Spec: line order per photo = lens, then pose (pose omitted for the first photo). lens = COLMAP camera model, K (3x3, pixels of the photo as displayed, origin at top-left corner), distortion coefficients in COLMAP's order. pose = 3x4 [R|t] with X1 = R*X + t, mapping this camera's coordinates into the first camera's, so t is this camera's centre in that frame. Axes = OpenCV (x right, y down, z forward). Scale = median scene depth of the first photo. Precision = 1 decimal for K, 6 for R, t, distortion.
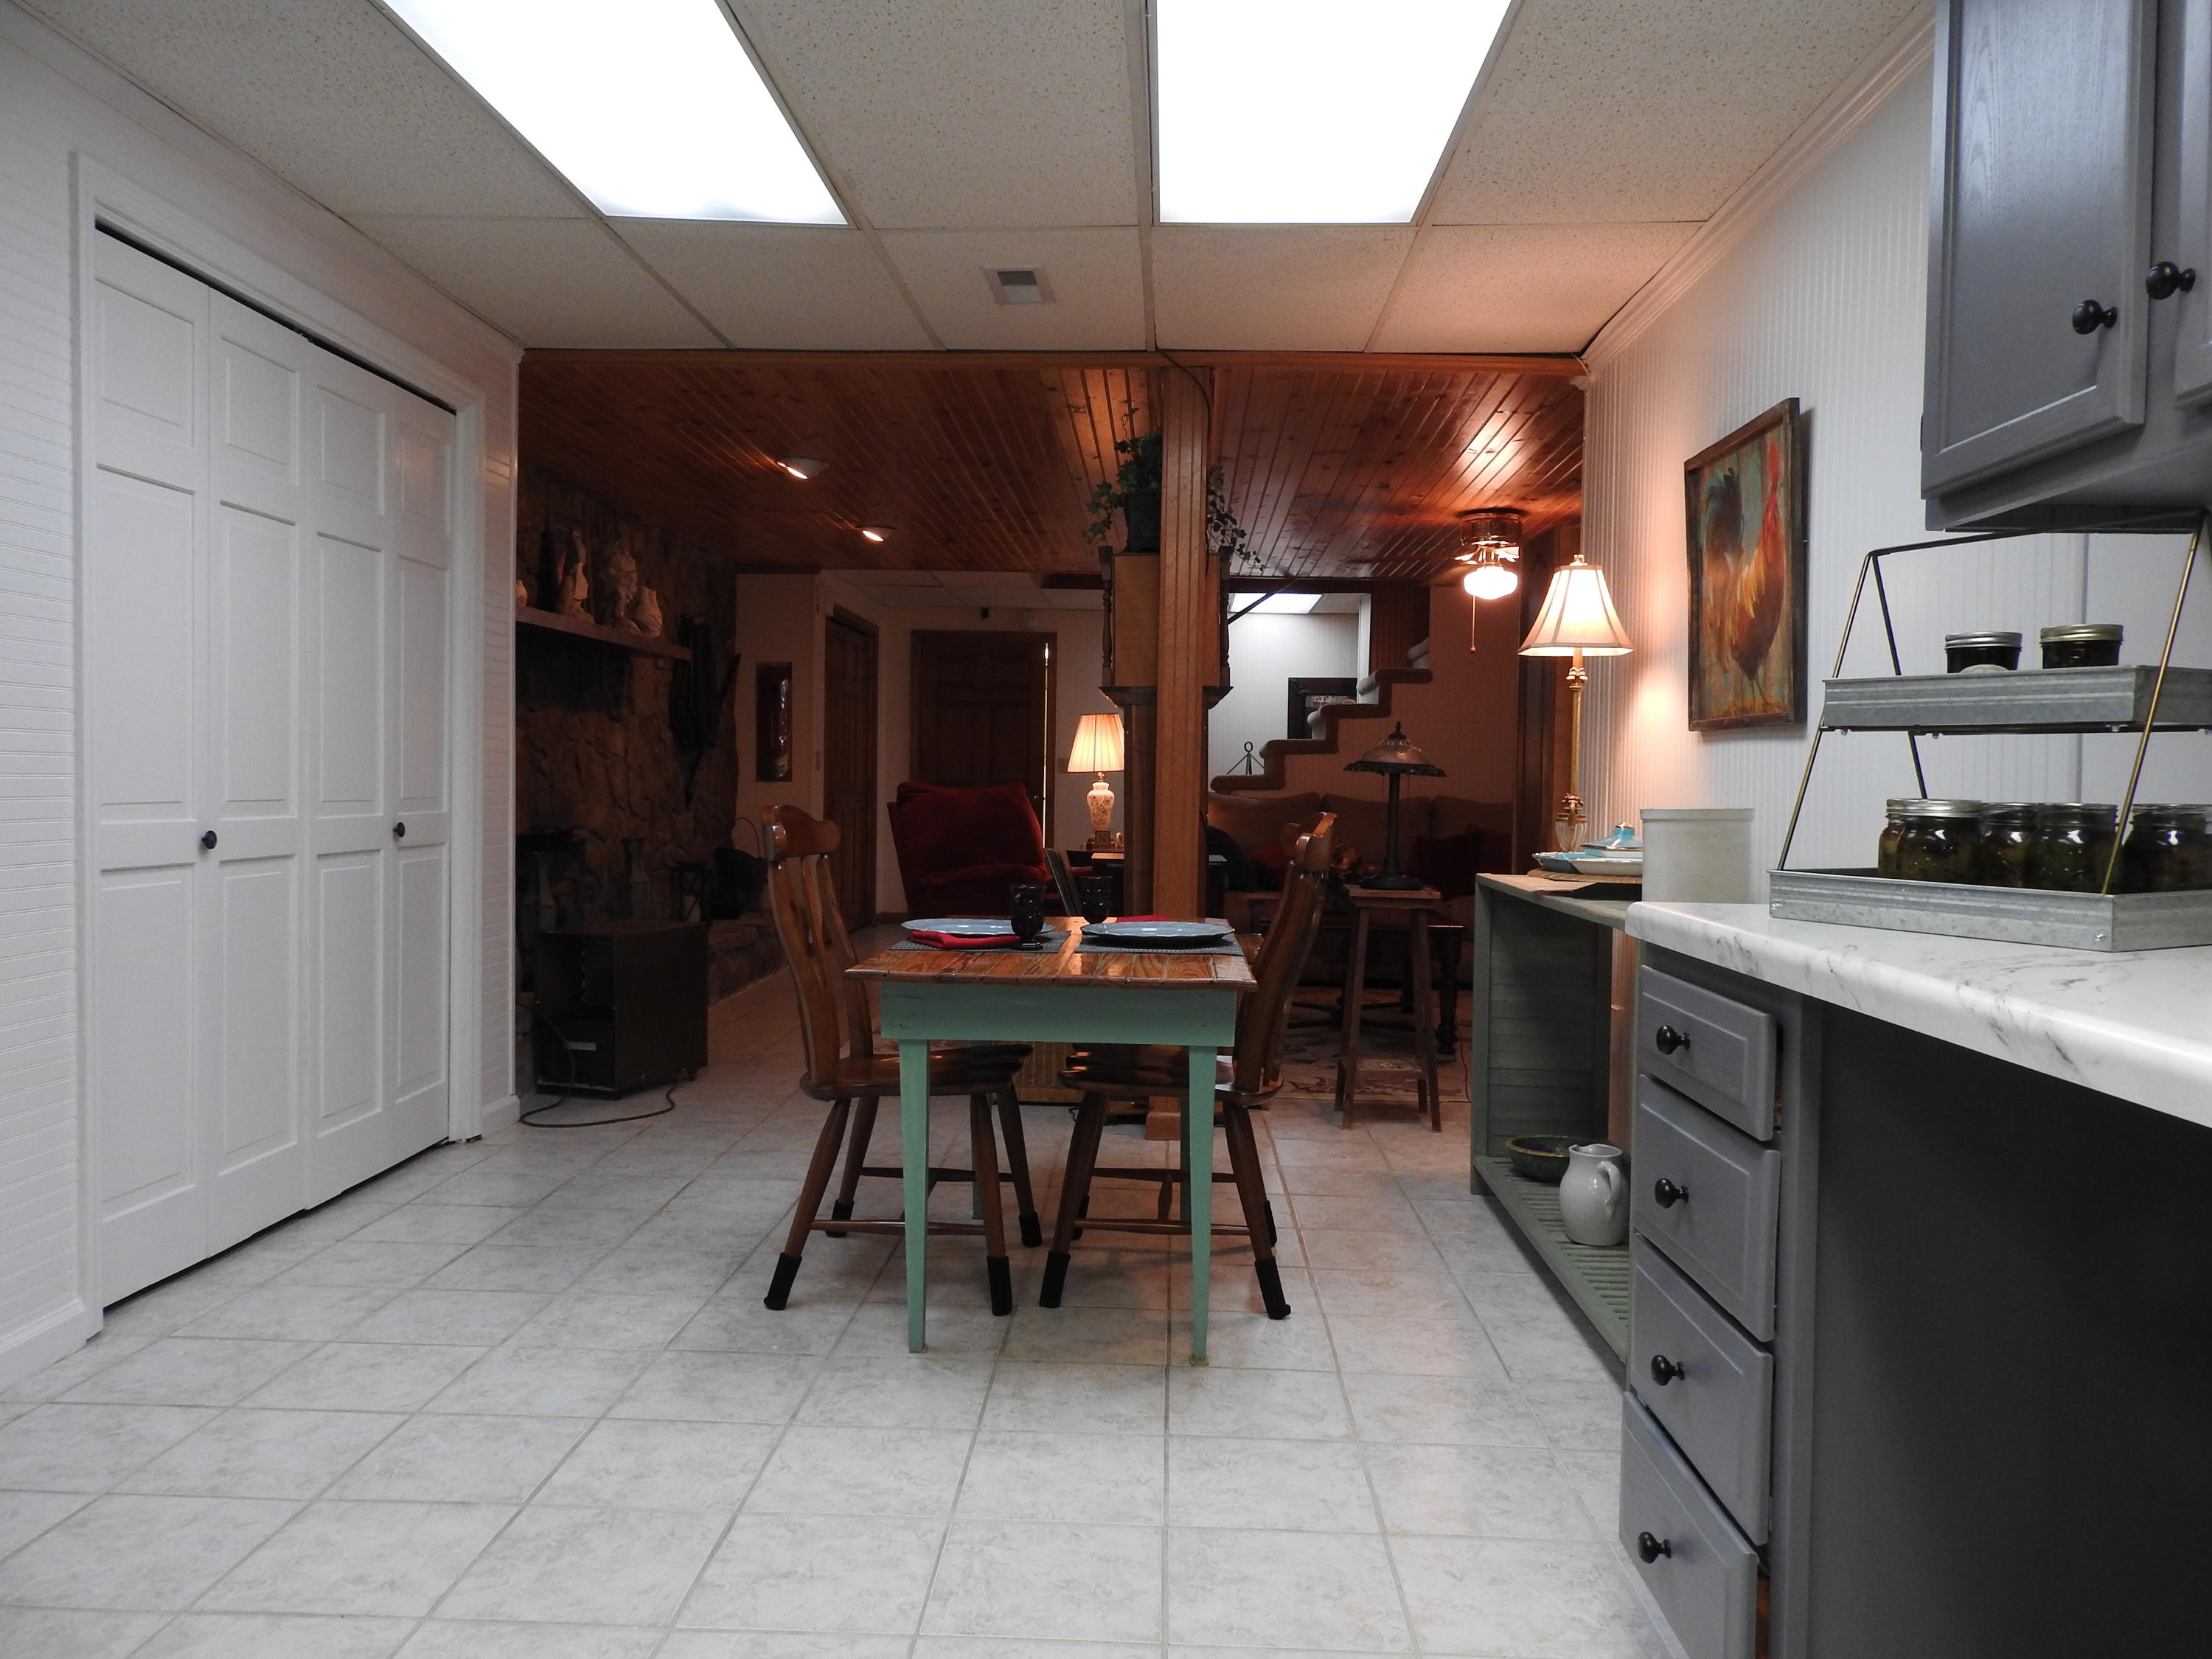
lens RADIAL K [[1575.0, 0, 1106.0], [0, 1575.0, 829.5], [0, 0, 1]] dist [0.006972, 0.002127]
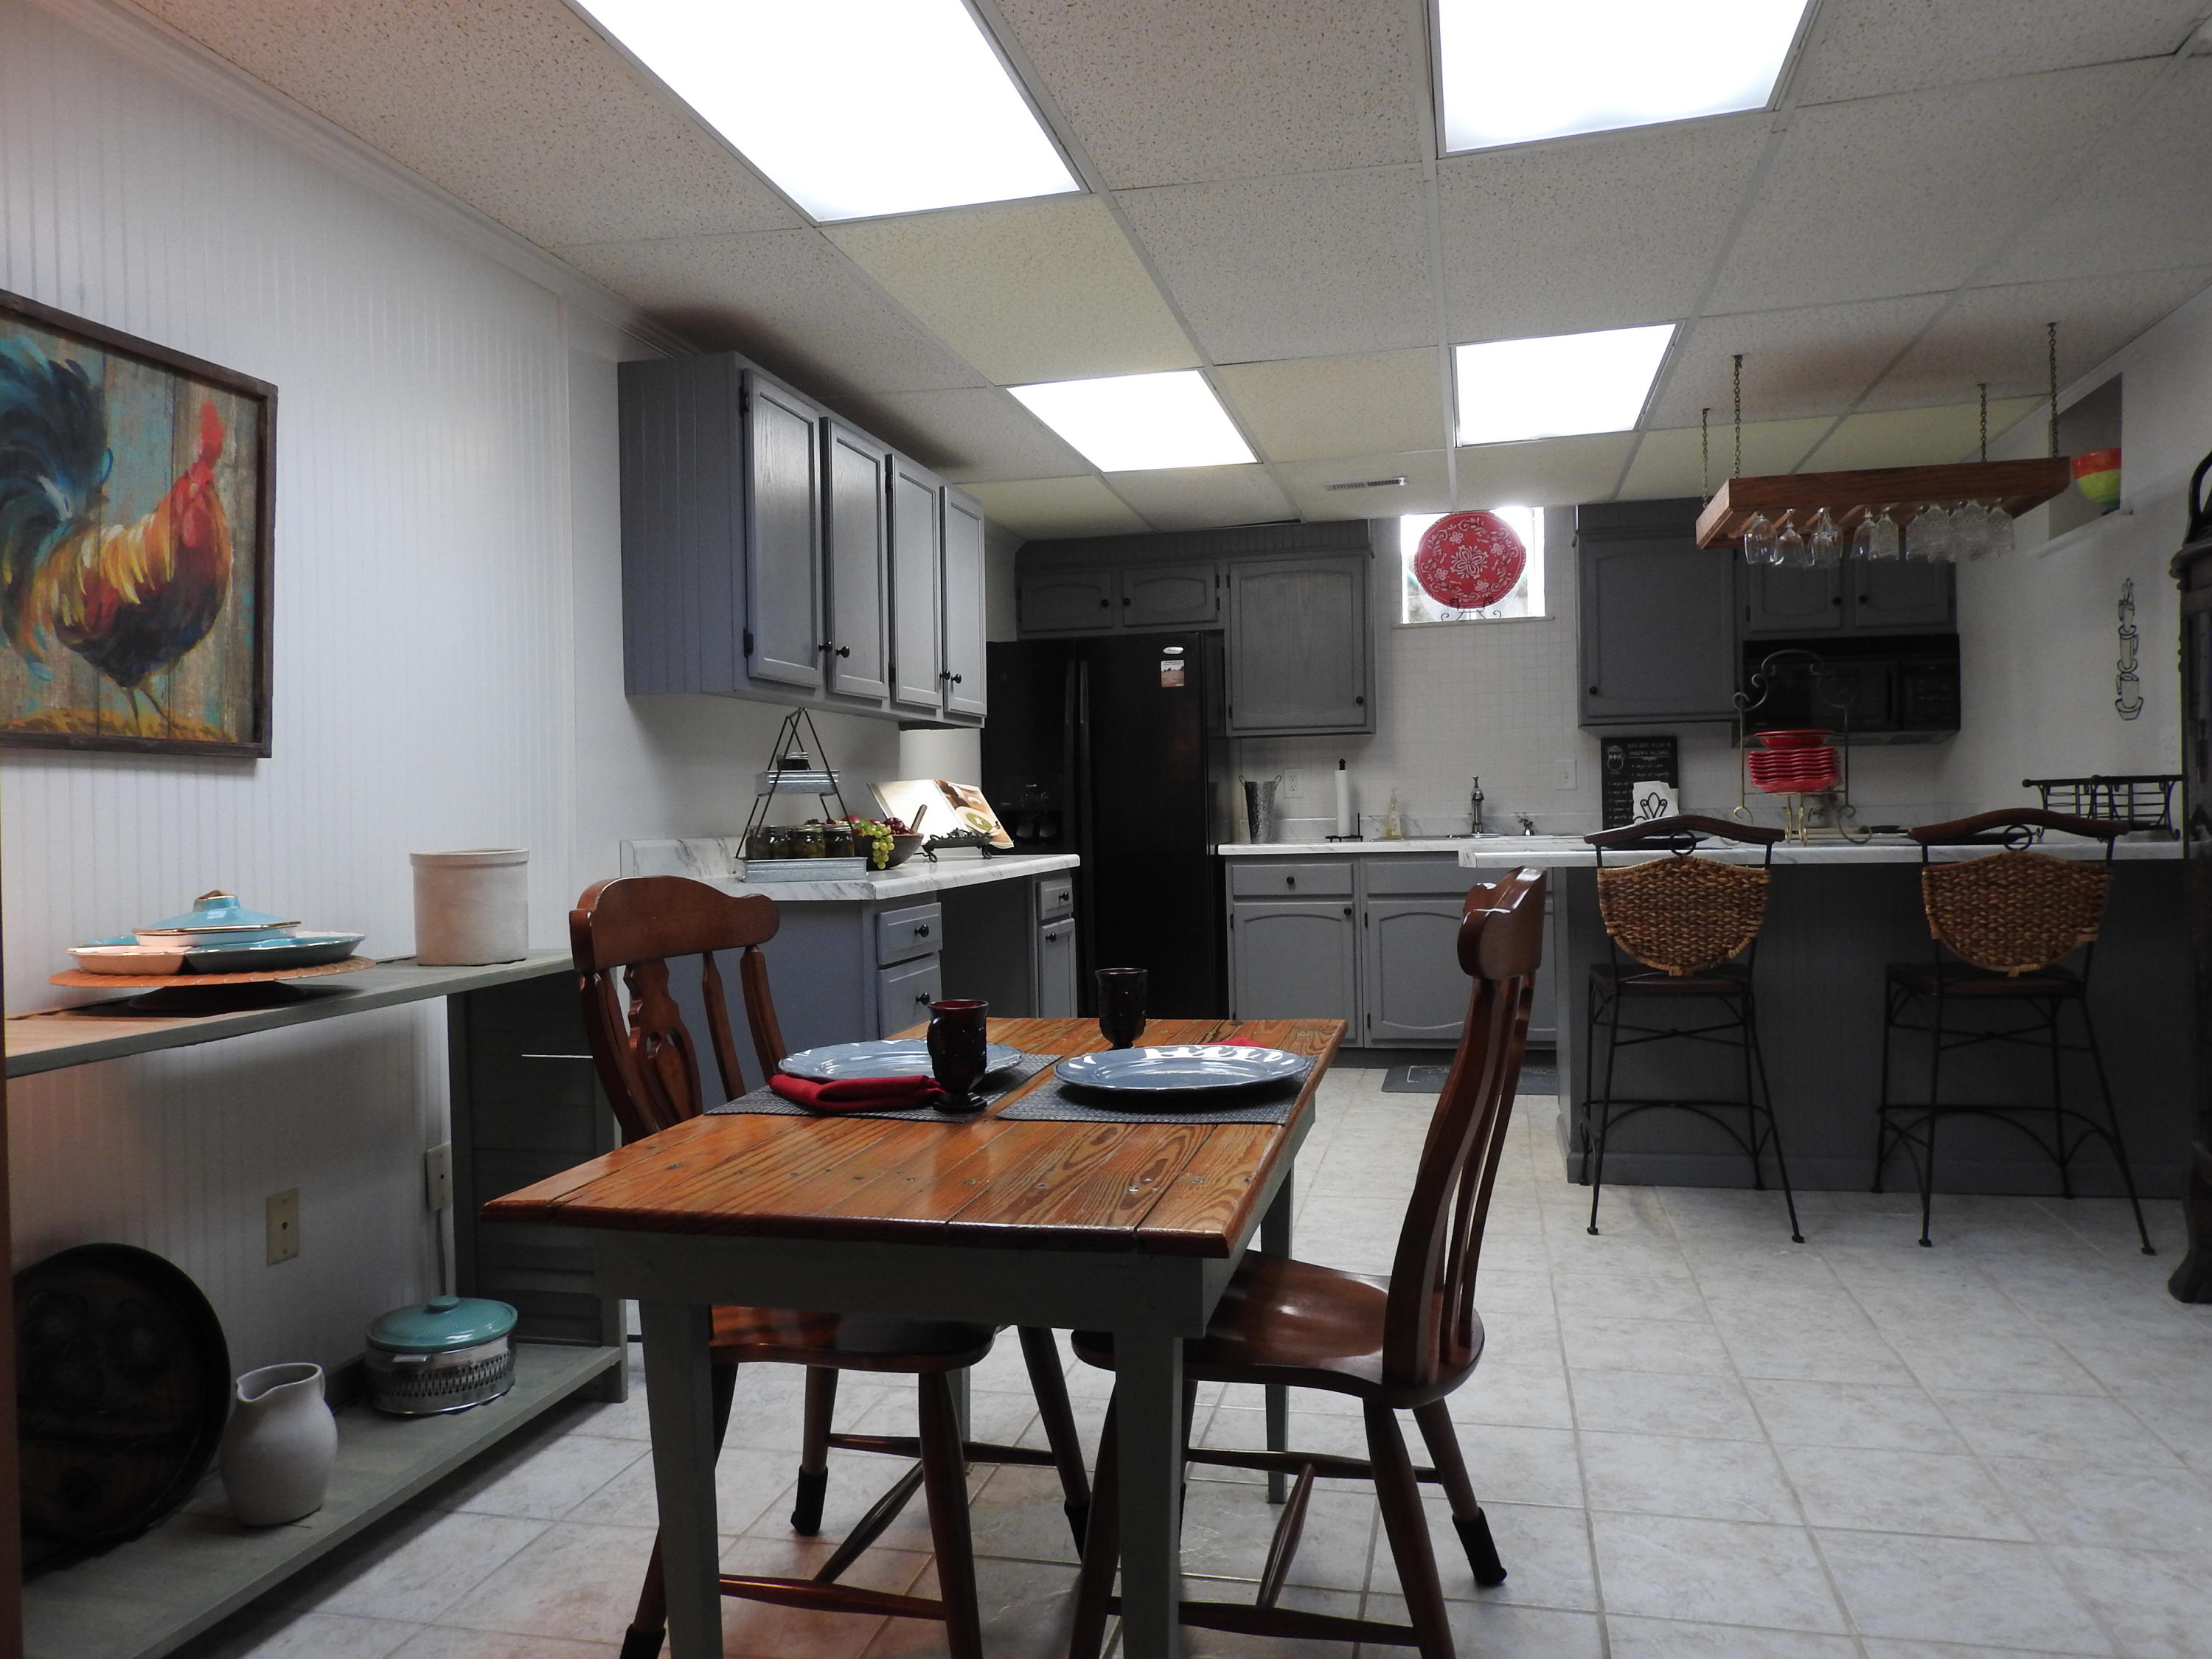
lens RADIAL K [[1575.0, 0, 1106.0], [0, 1575.0, 829.5], [0, 0, 1]] dist [0.006972, 0.002127]
pose [[-0.981332, 0.003398, 0.192290, -0.204853], [0.012539, 0.998847, 0.046342, -0.068659], [-0.191911, 0.047888, -0.980243, 1.936032]]
